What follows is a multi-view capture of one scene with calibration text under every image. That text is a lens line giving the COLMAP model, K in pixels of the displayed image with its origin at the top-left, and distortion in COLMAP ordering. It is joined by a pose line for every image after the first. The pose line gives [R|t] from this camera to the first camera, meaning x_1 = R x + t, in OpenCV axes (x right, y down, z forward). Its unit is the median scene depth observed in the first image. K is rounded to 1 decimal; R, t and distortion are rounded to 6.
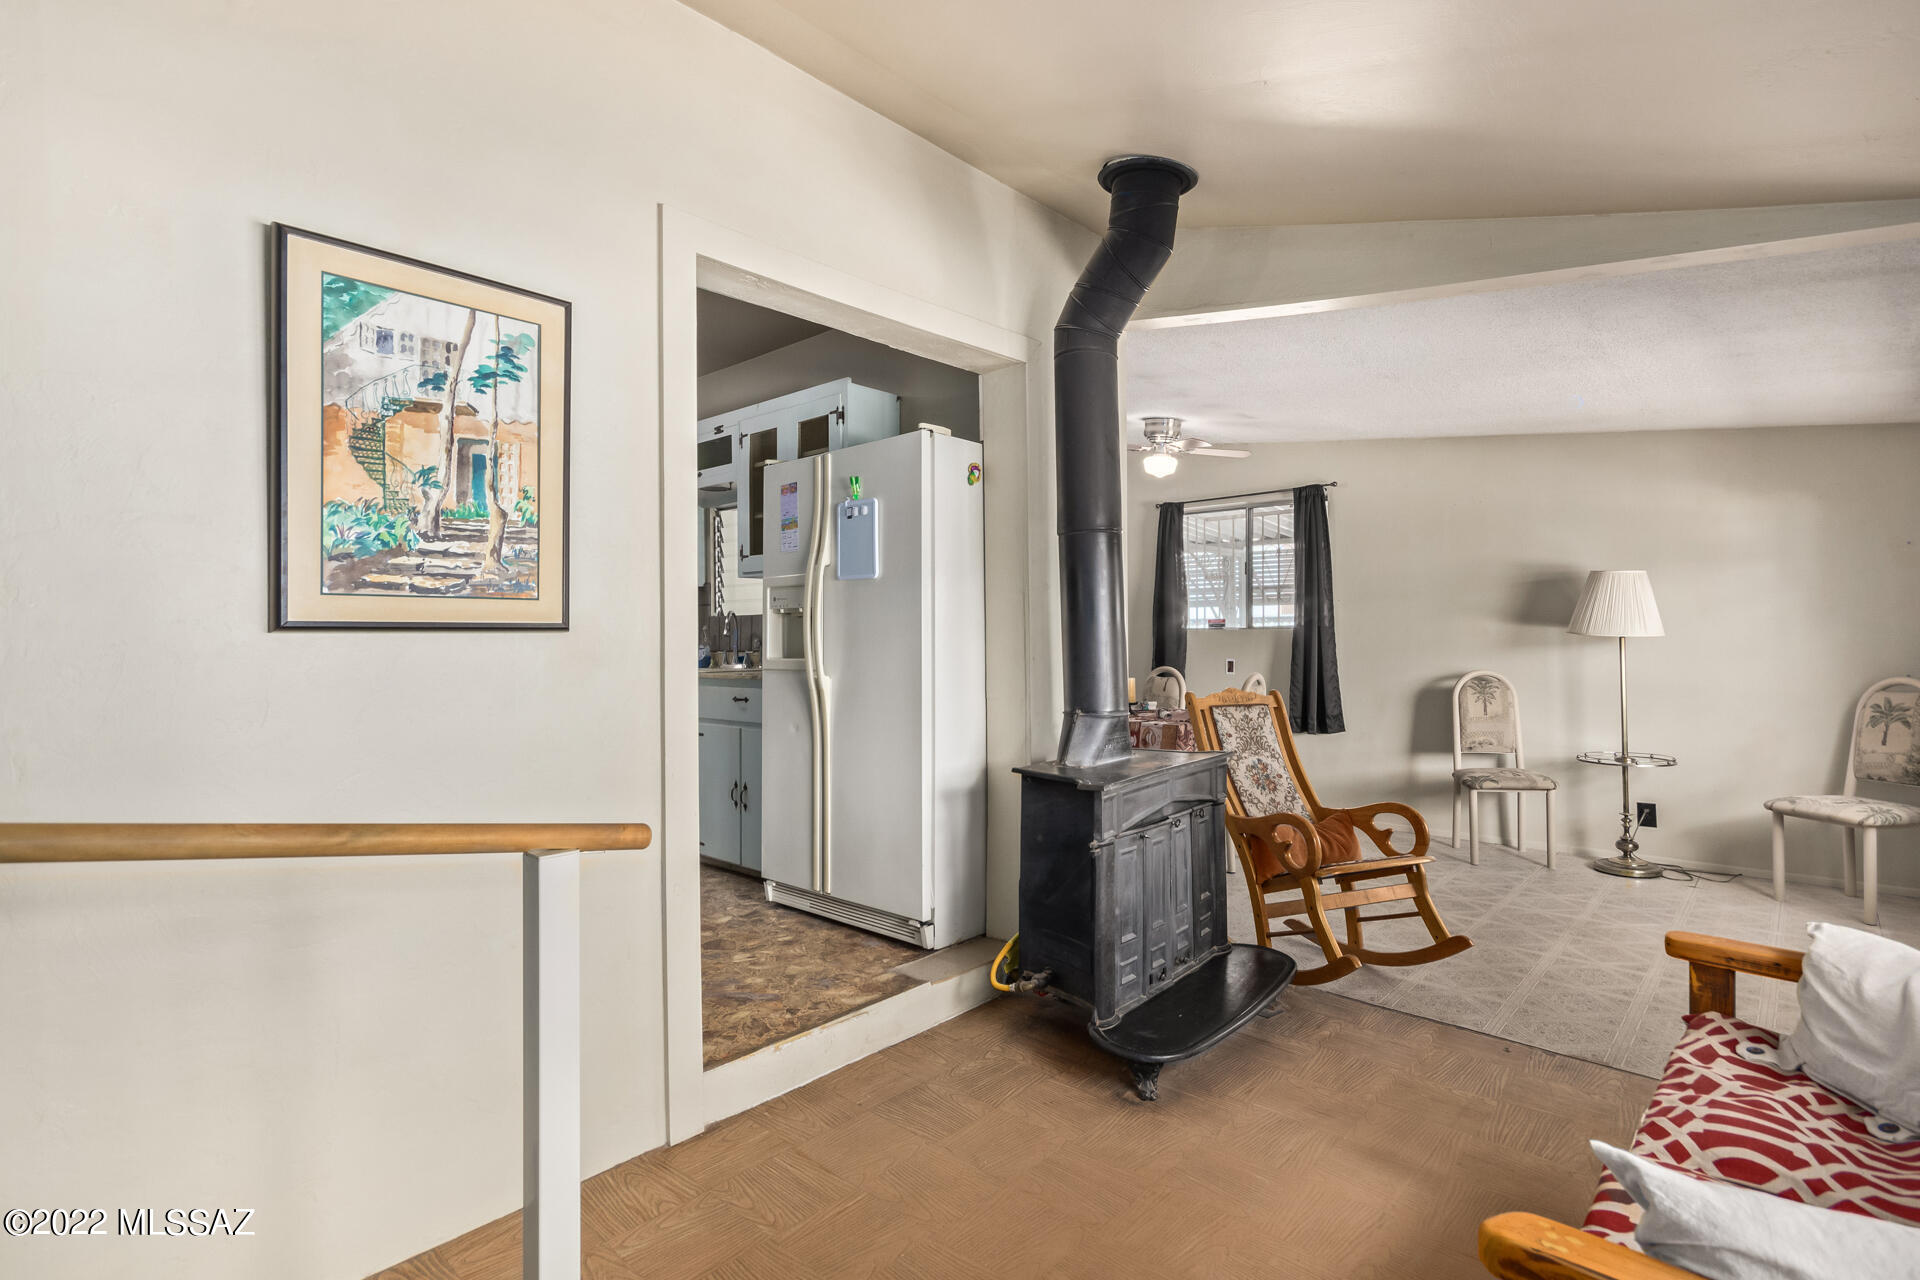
lens RADIAL K [[941.5, 0, 960.0], [0, 941.5, 640.0], [0, 0, 1]] dist [-0.002584, -0.000002]
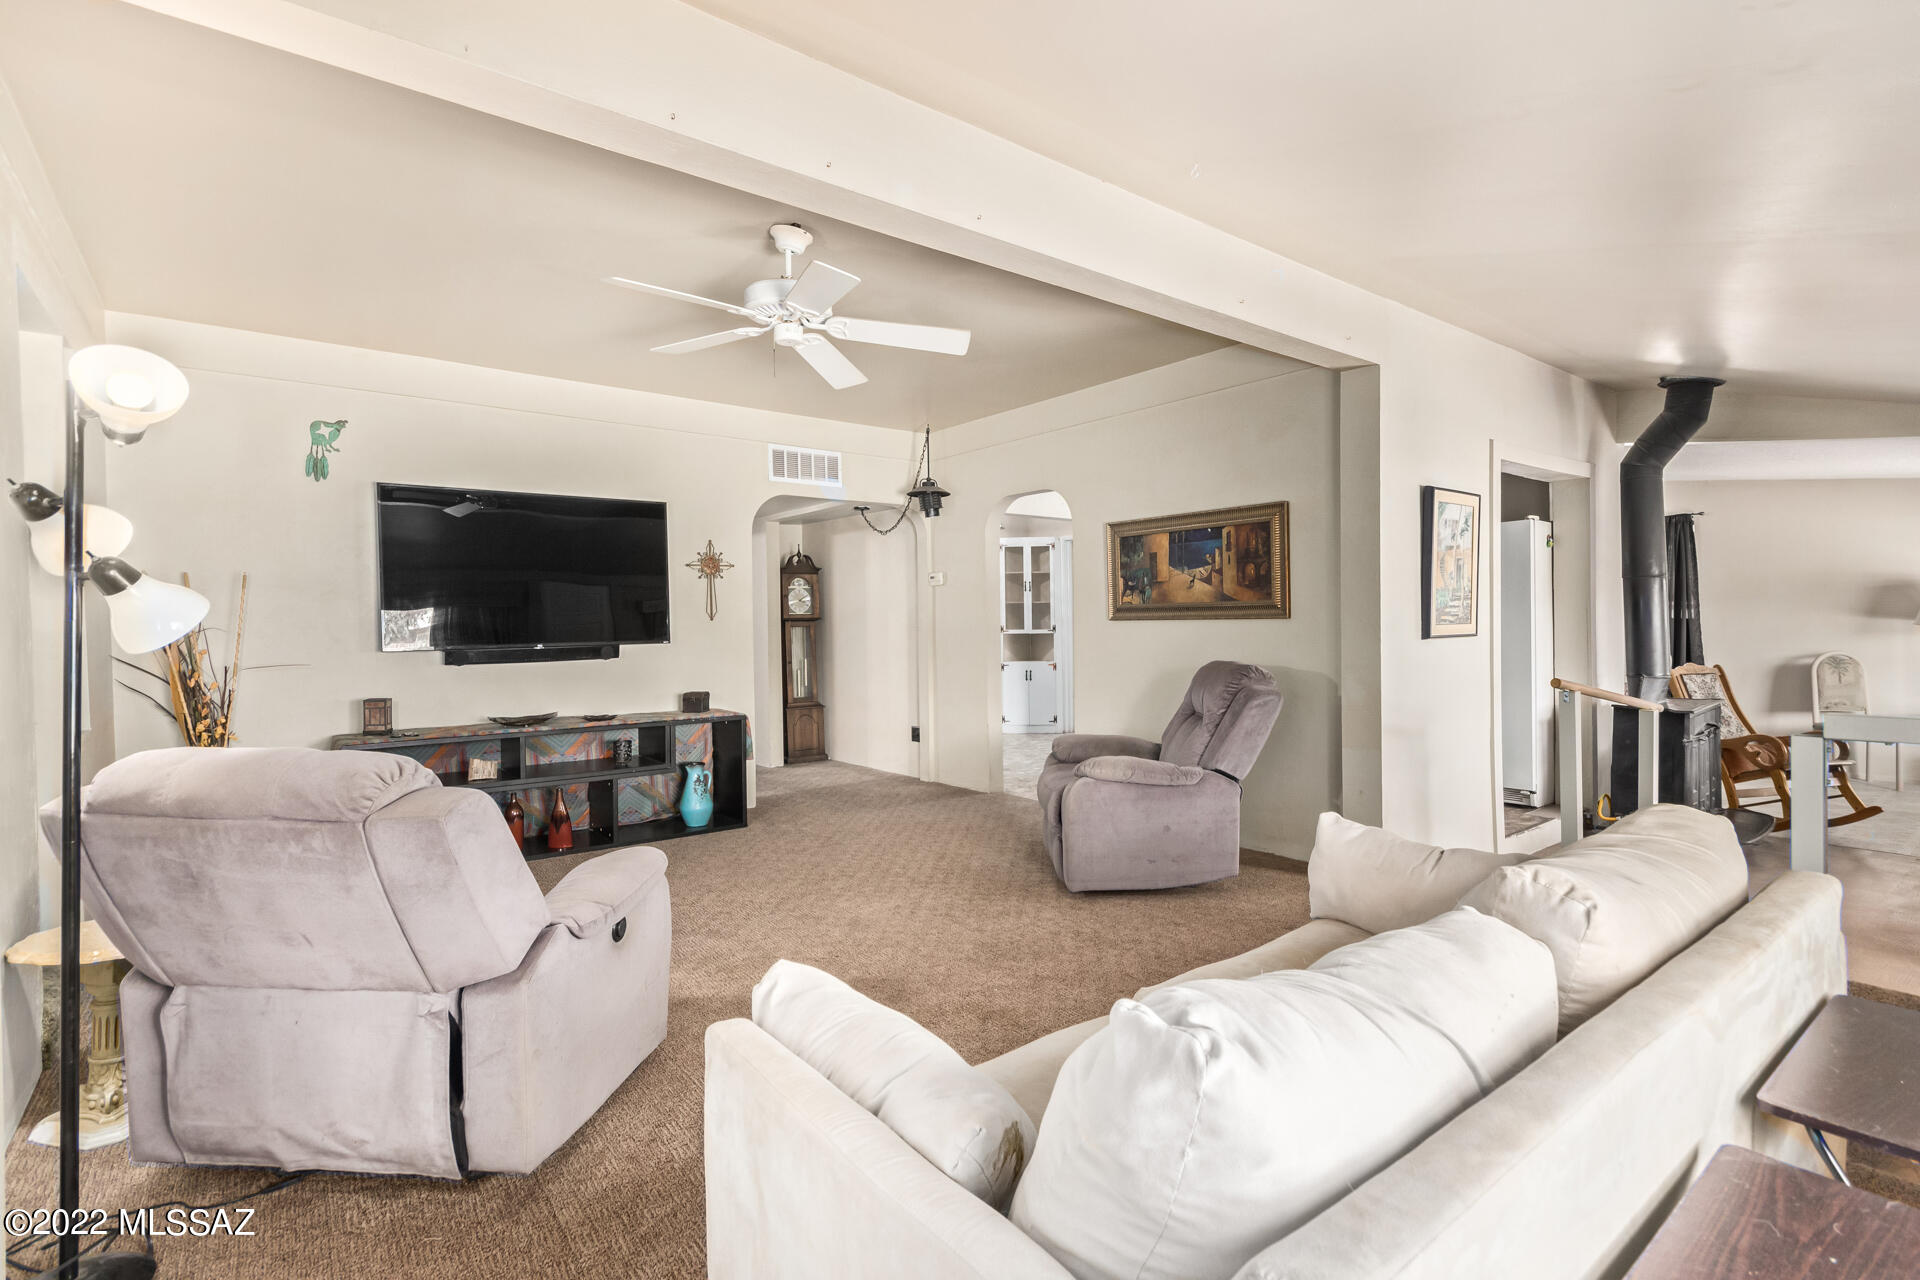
lens RADIAL K [[909.6, 0, 960.0], [0, 909.6, 640.0], [0, 0, 1]] dist [-0.002635, -0.000203]
pose [[0.984641, -0.004590, -0.174530, -0.533353], [0.008127, 0.999776, 0.019558, -0.023206], [0.174401, -0.020676, 0.984458, -0.594469]]
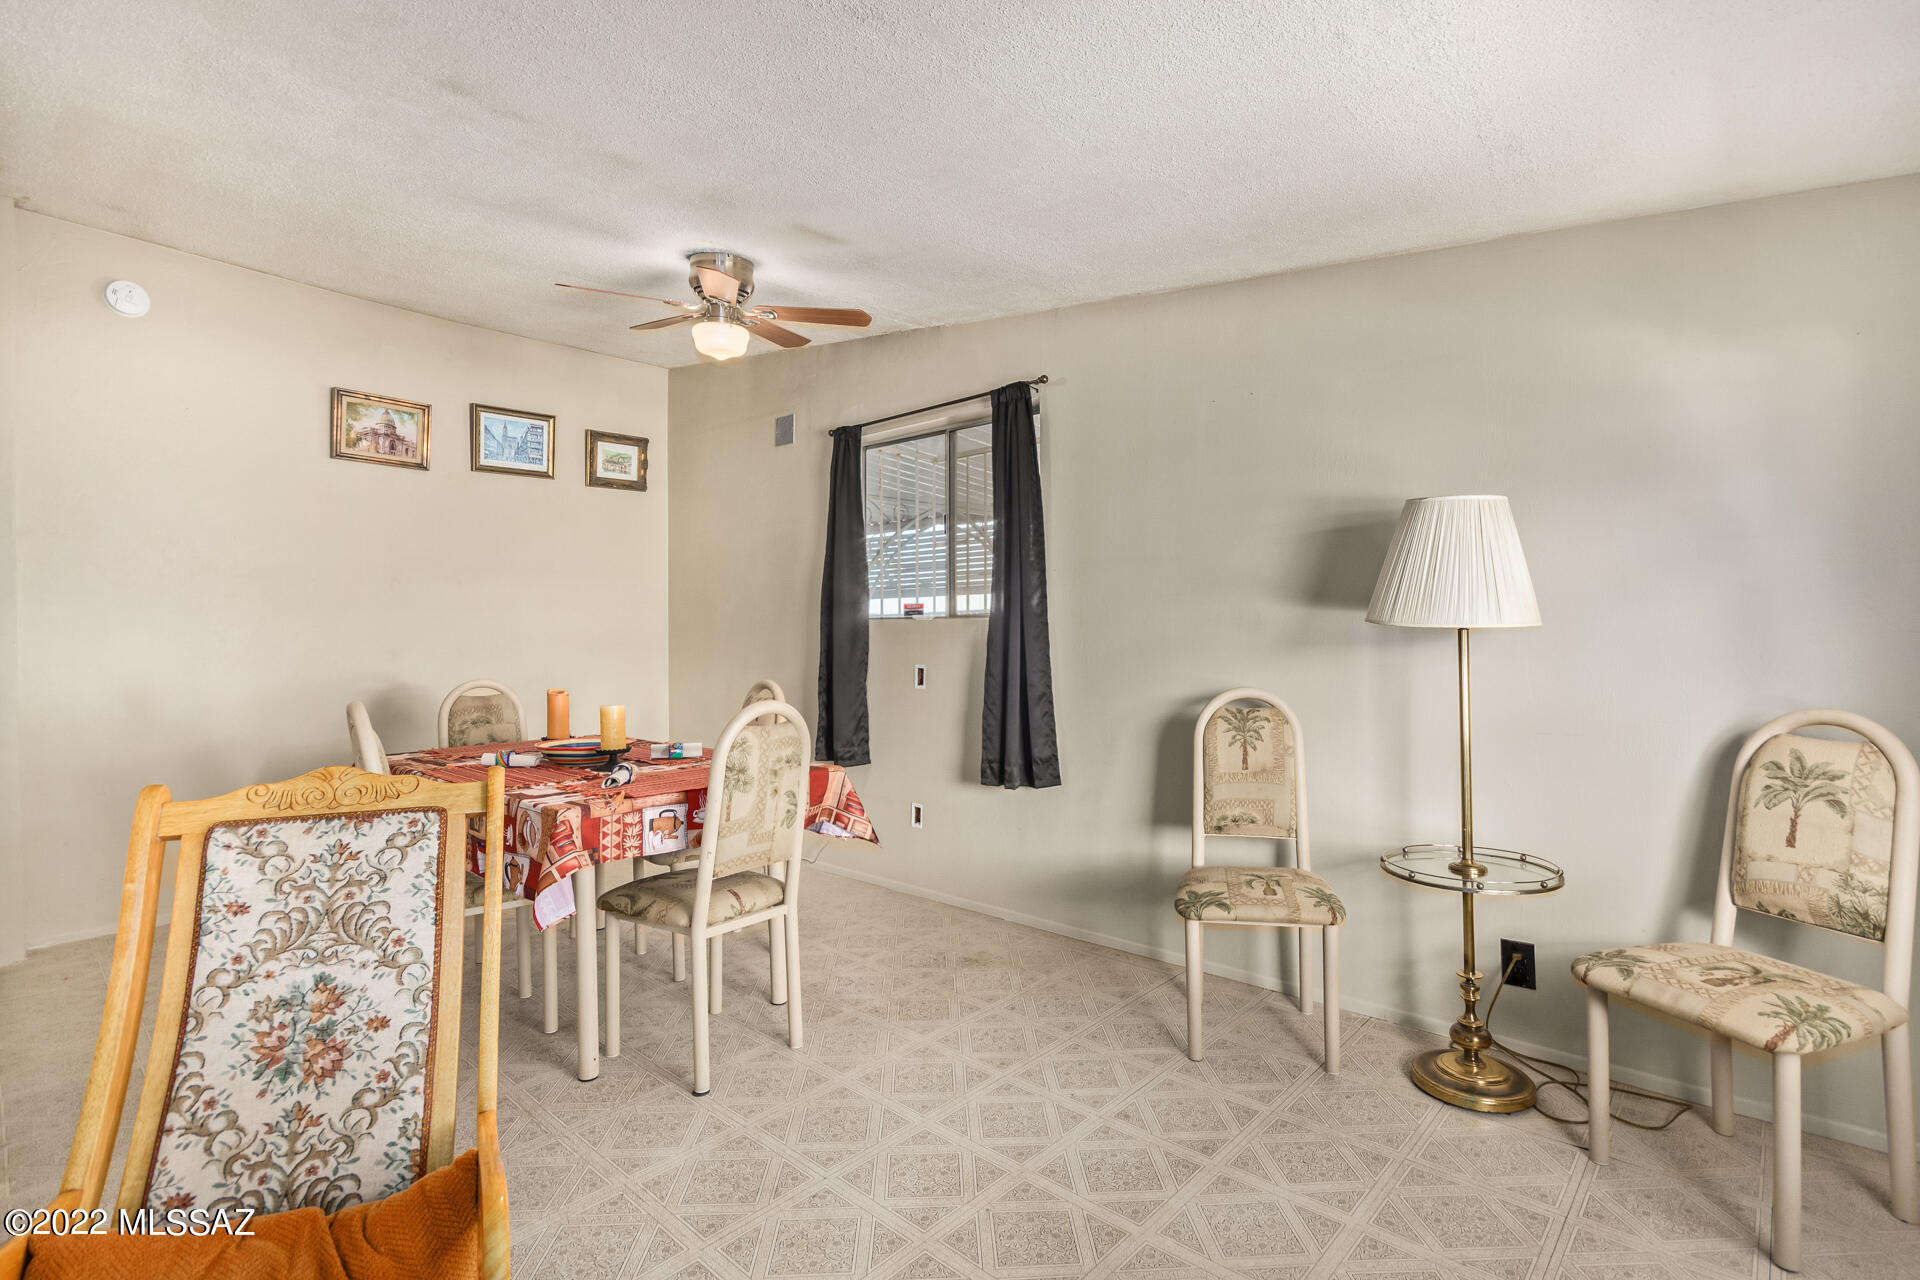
lens RADIAL K [[941.5, 0, 960.0], [0, 941.5, 640.0], [0, 0, 1]] dist [-0.002584, -0.000002]
pose [[0.999908, -0.003873, 0.012965, 0.422302], [0.003795, 0.999974, 0.006054, -0.001070], [-0.012988, -0.006004, 0.999898, 0.490054]]
